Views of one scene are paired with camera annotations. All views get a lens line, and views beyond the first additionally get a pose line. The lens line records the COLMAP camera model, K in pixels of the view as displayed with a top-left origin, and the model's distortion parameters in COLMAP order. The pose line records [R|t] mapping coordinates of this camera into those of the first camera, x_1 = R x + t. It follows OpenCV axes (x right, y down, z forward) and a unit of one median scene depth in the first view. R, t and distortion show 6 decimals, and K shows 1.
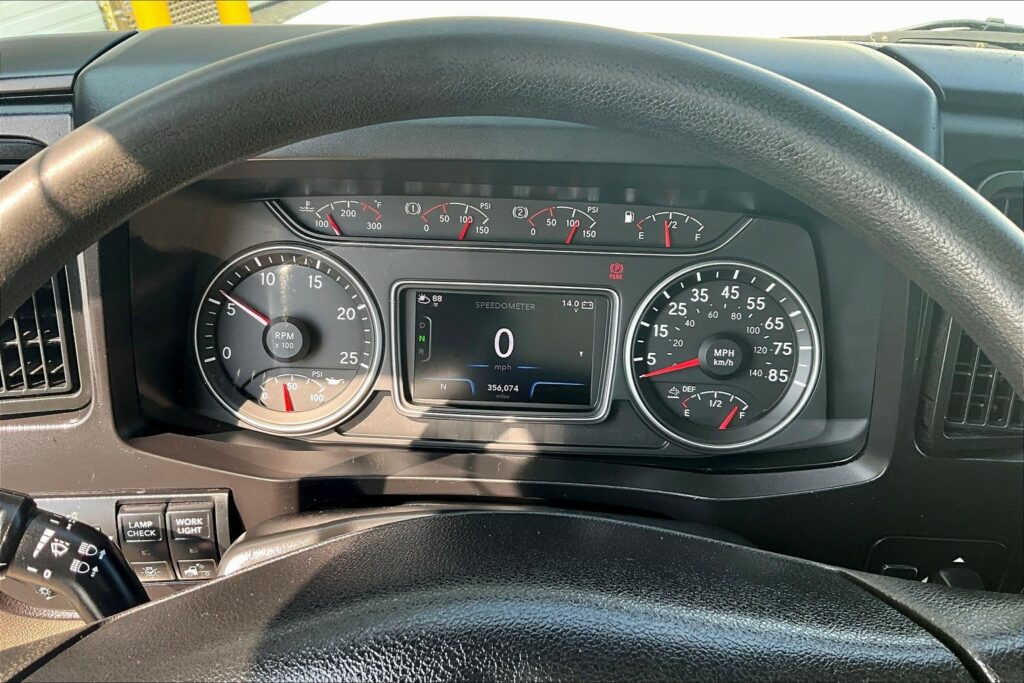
lens RADIAL K [[839.7, 0, 505.2], [0, 839.7, 348.4], [0, 0, 1]] dist [0.076386, -0.142255]
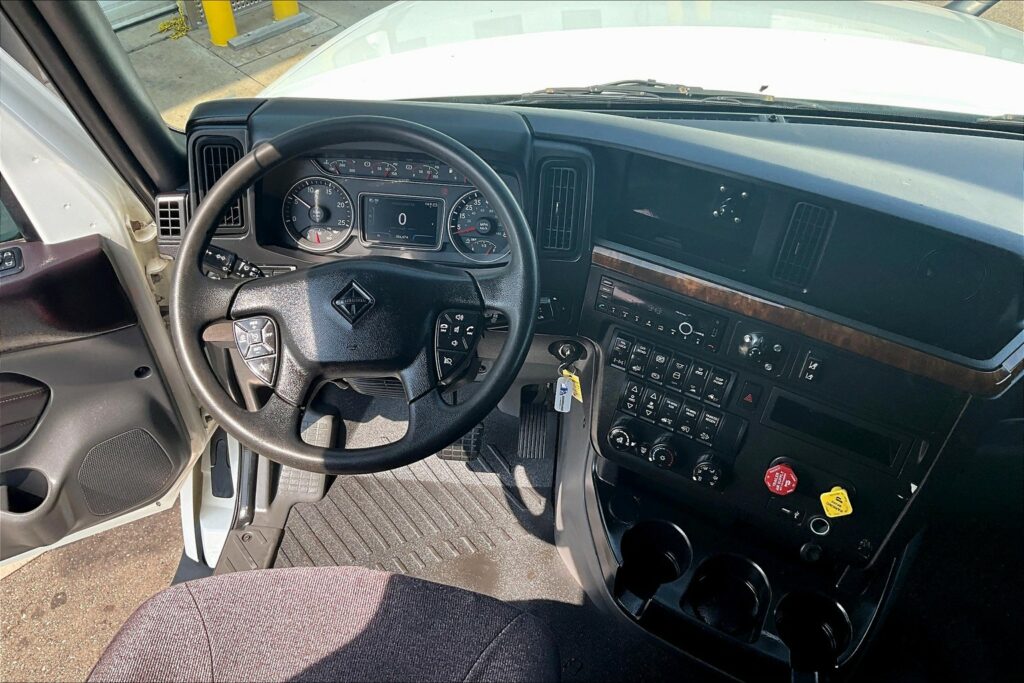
lens RADIAL K [[839.7, 0, 512.5], [0, 839.7, 348.6], [0, 0, 1]] dist [0.076386, -0.142255]
pose [[0.998824, 0.038894, -0.028948, 0.429024], [-0.036883, 0.997068, 0.067045, 0.205961], [0.031471, -0.065899, 0.997330, -1.589772]]
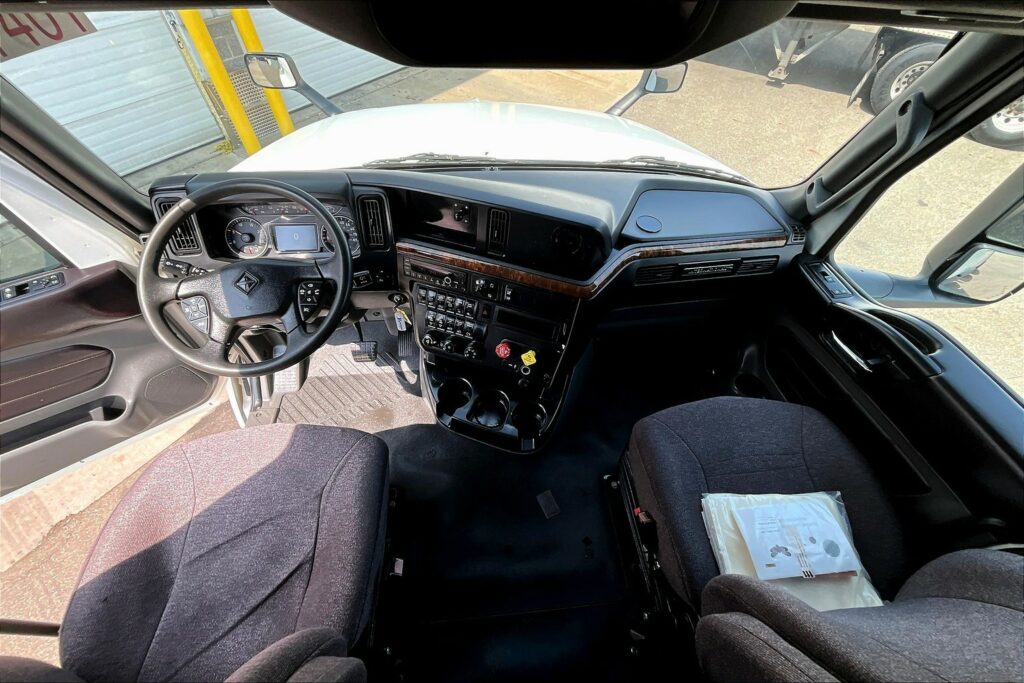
lens RADIAL K [[406.6, 0, 516.6], [0, 406.6, 344.3], [0, 0, 1]] dist [-0.005959, 0.001002]
pose [[0.990229, -0.078840, 0.115025, 0.925272], [0.058250, 0.983287, 0.172493, 0.271033], [-0.126702, -0.164107, 0.978272, -1.497765]]
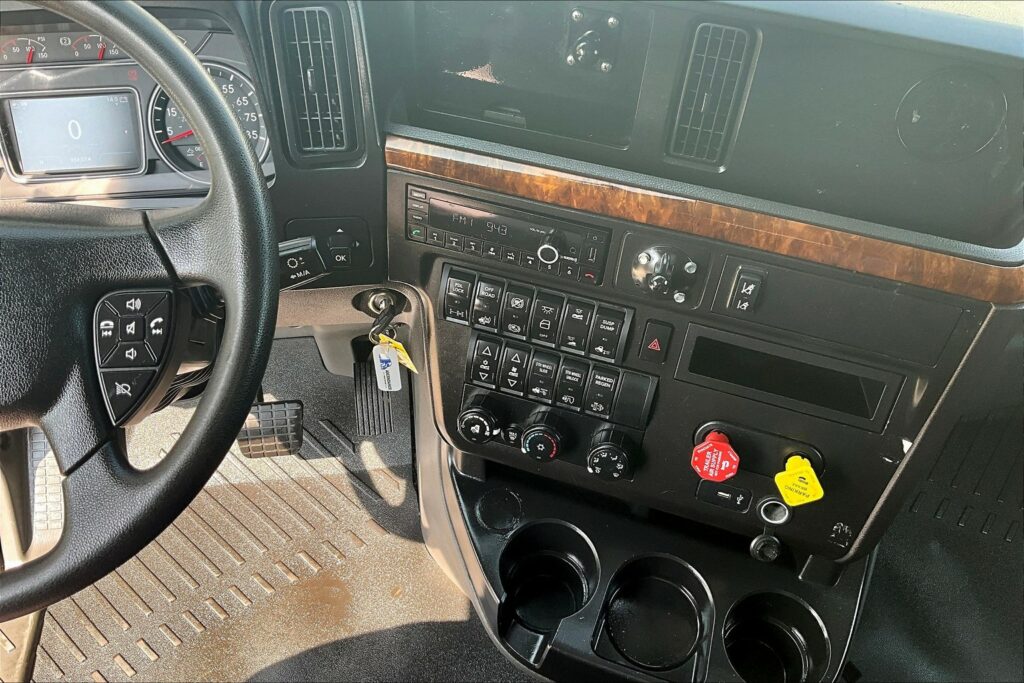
lens RADIAL K [[839.7, 0, 512.6], [0, 839.7, 354.4], [0, 0, 1]] dist [0.076386, -0.142255]
pose [[0.989844, -0.110835, 0.089019, 0.626297], [0.090323, 0.973899, 0.208236, 0.148180], [-0.109776, -0.198081, 0.974019, -0.709259]]
